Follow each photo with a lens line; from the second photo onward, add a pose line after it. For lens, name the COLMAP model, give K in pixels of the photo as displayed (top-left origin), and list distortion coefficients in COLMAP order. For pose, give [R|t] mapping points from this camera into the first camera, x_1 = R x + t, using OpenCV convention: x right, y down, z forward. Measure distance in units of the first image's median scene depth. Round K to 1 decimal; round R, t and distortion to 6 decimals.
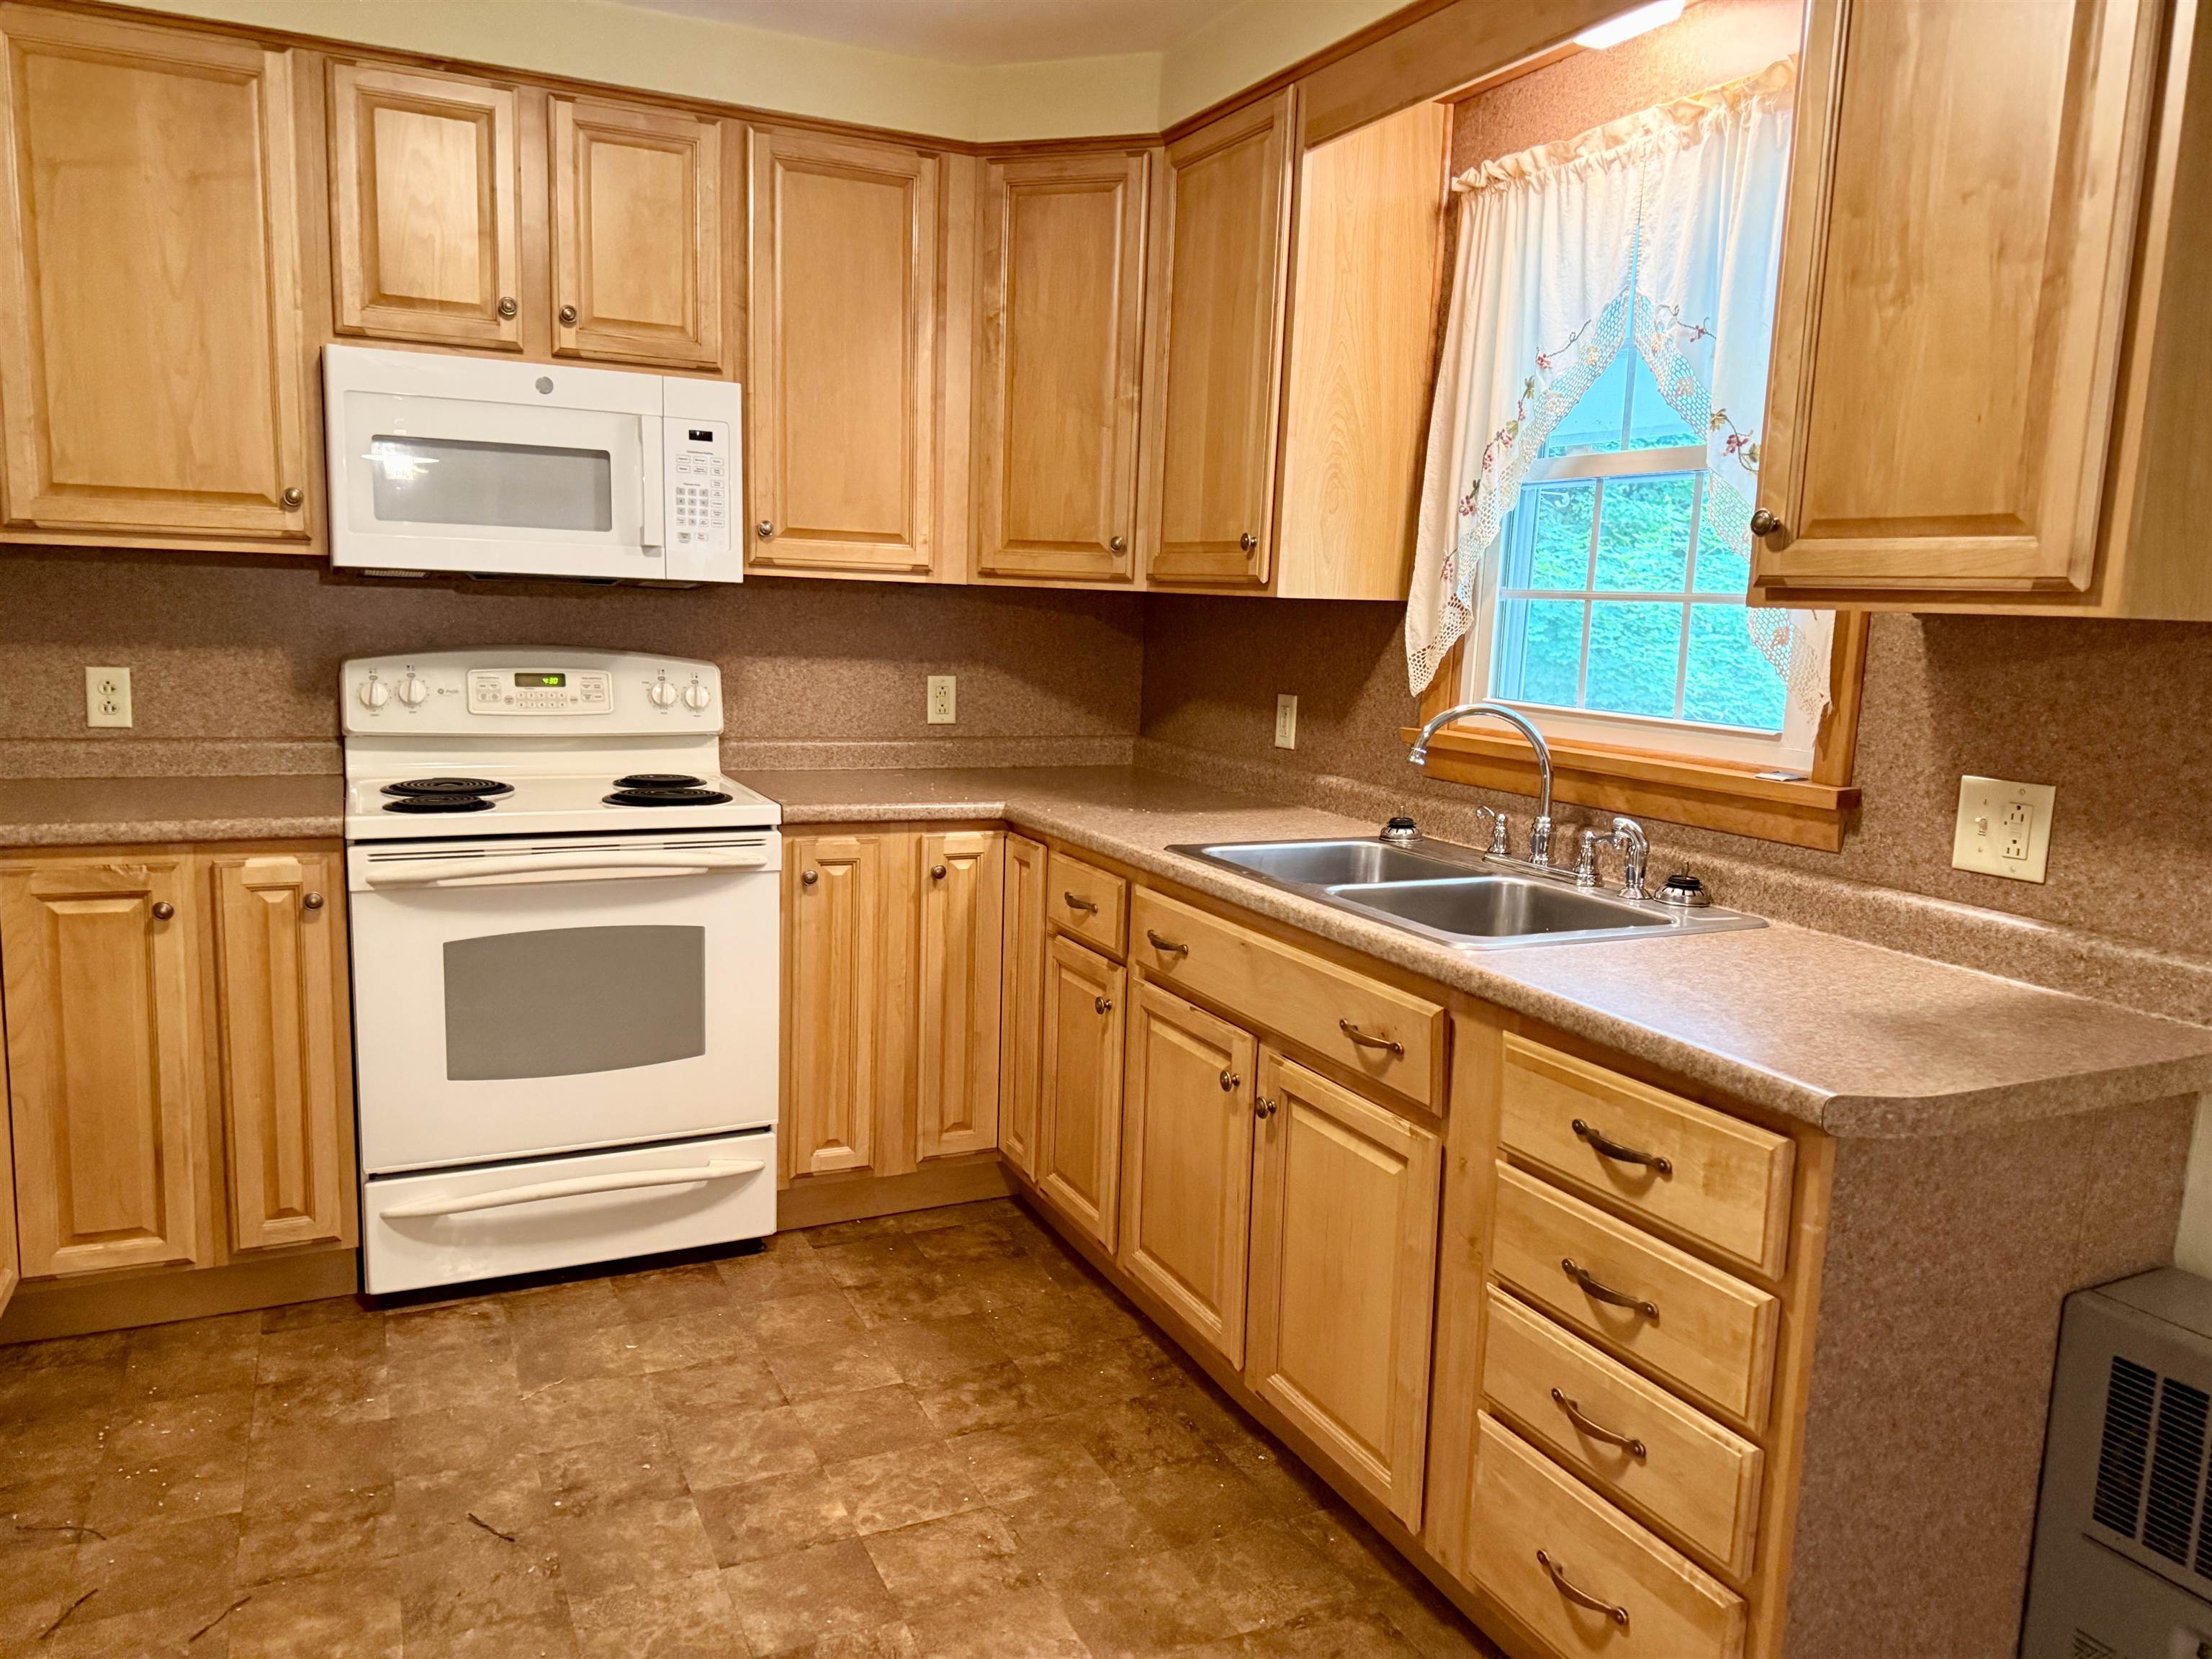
lens RADIAL K [[1563.8, 0, 1103.2], [0, 1563.8, 830.3], [0, 0, 1]] dist [0.008651, 0.000725]
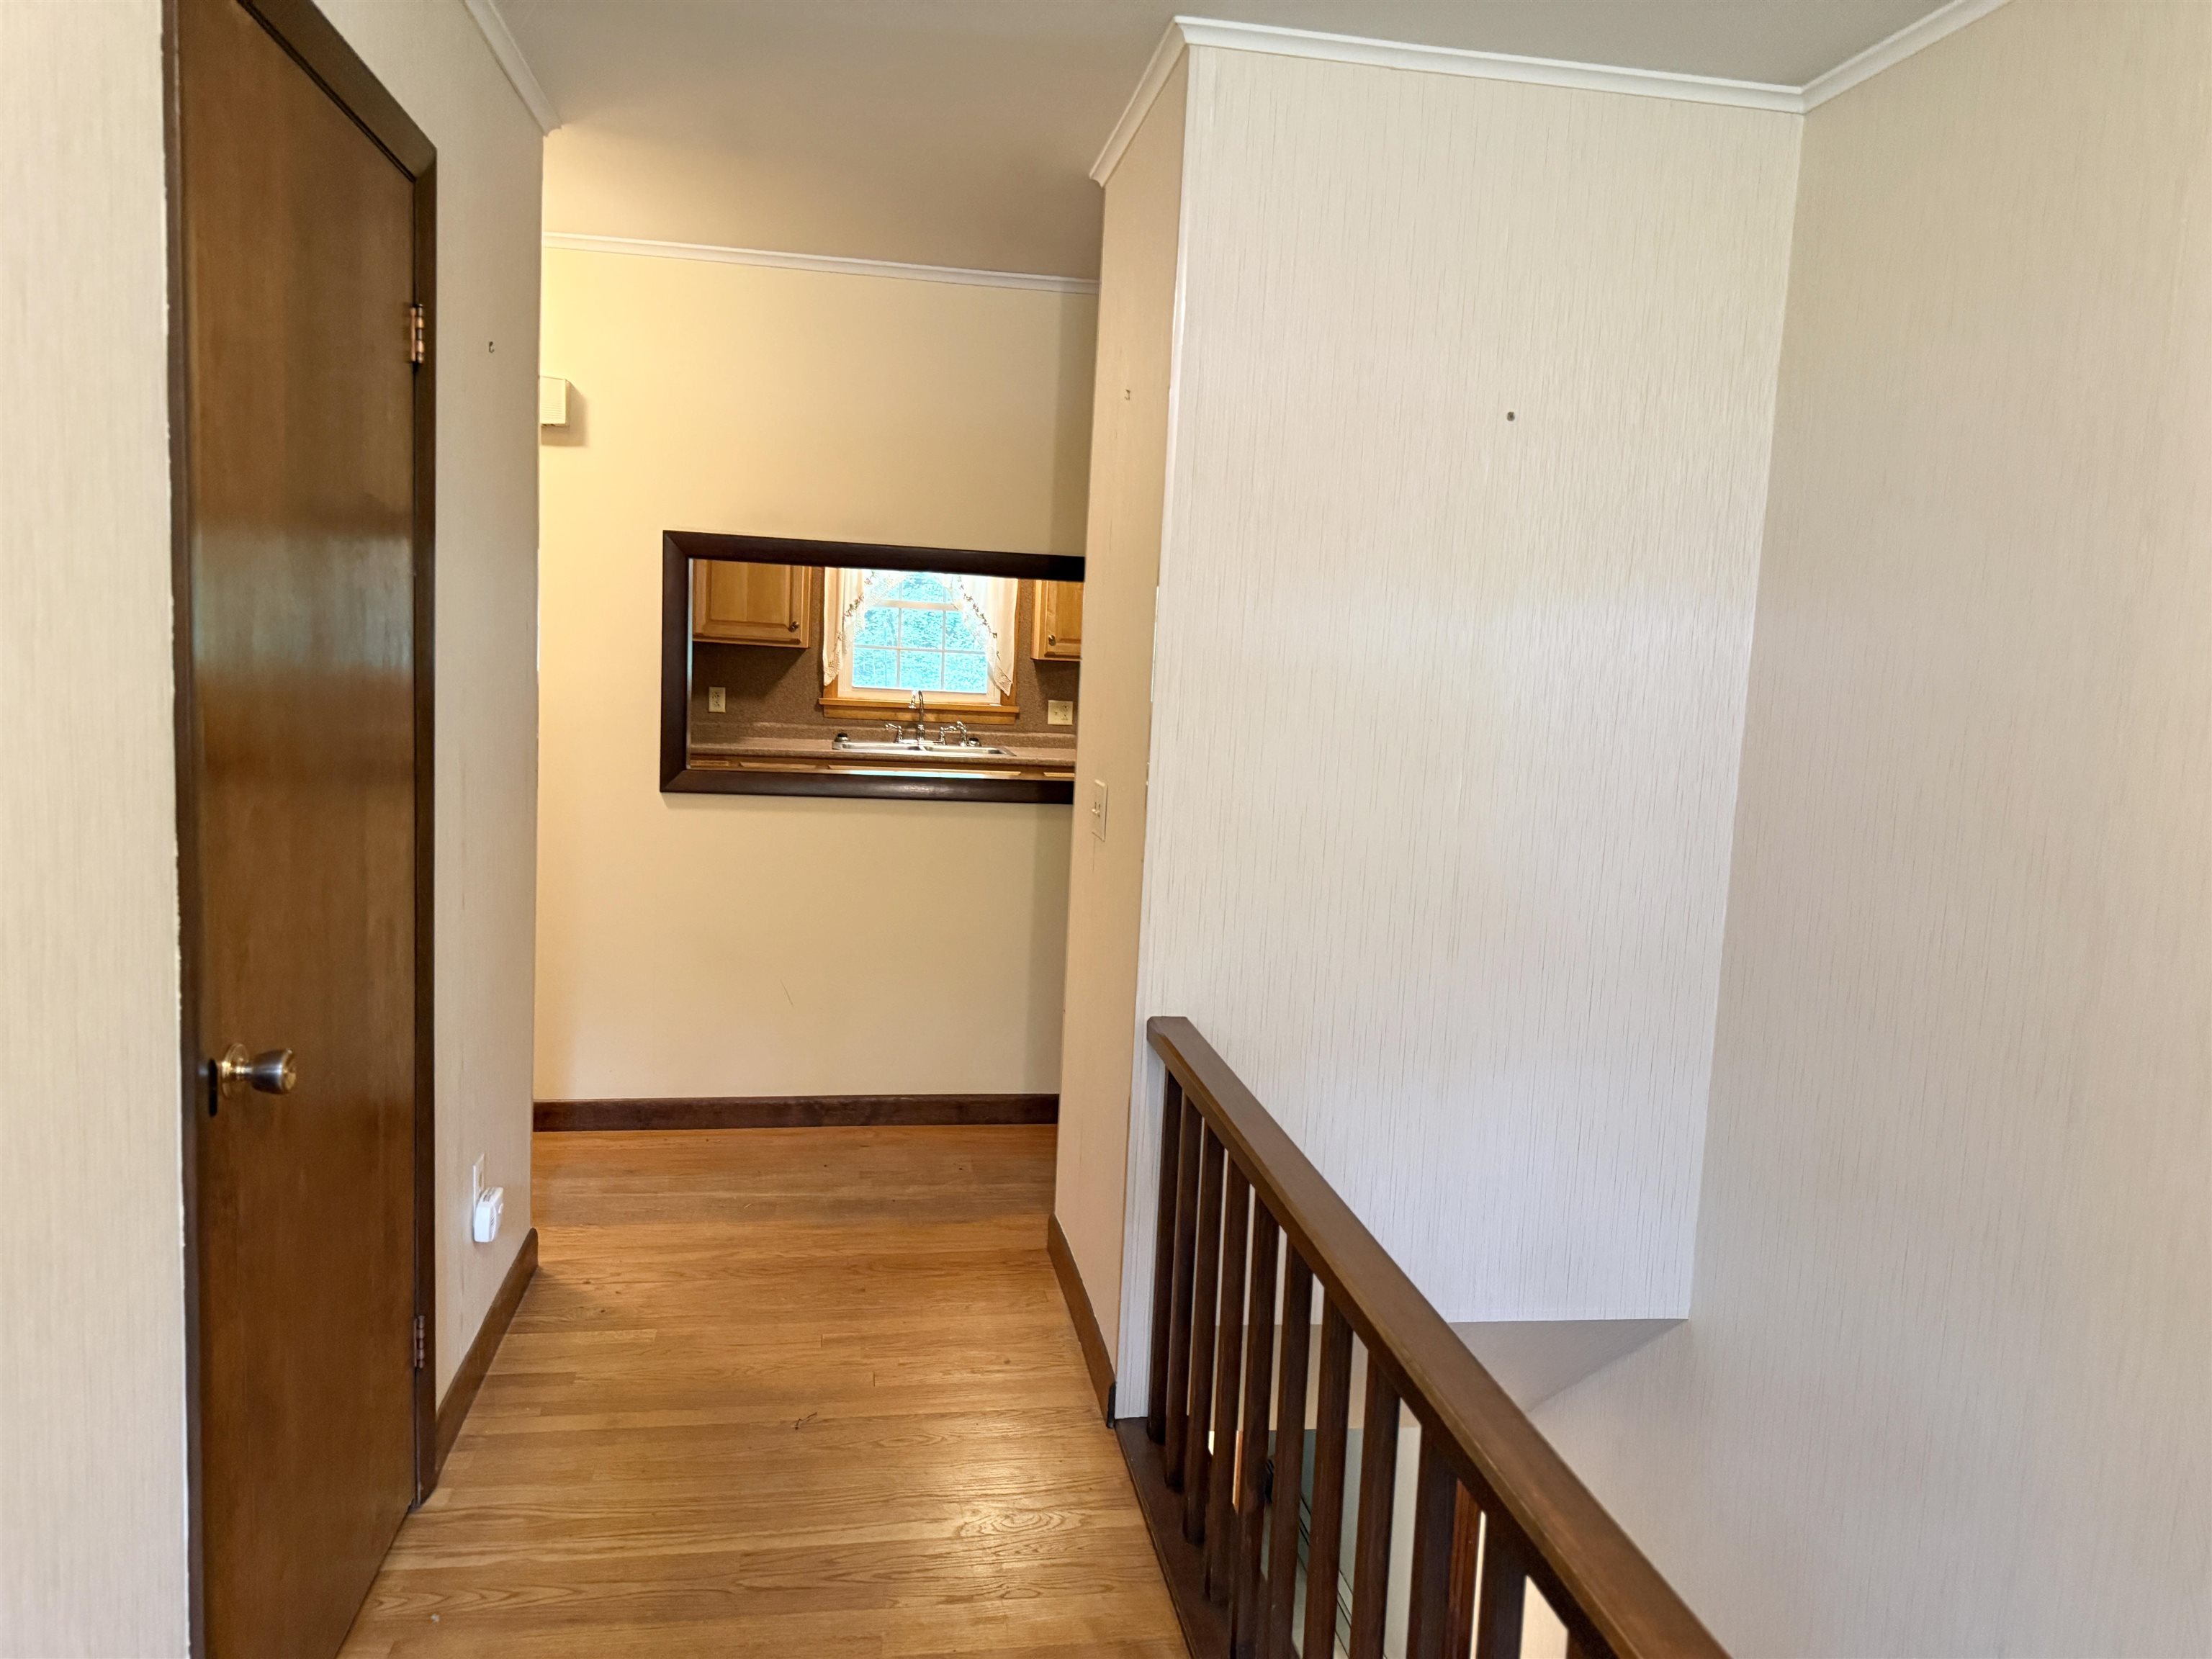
lens RADIAL K [[1563.8, 0, 1107.9], [0, 1563.8, 827.4], [0, 0, 1]] dist [0.008651, 0.000725]
pose [[0.277064, -0.128706, 0.952192, -2.677159], [0.101637, 0.989354, 0.104155, -0.096665], [-0.955461, 0.067921, 0.287196, -0.184381]]
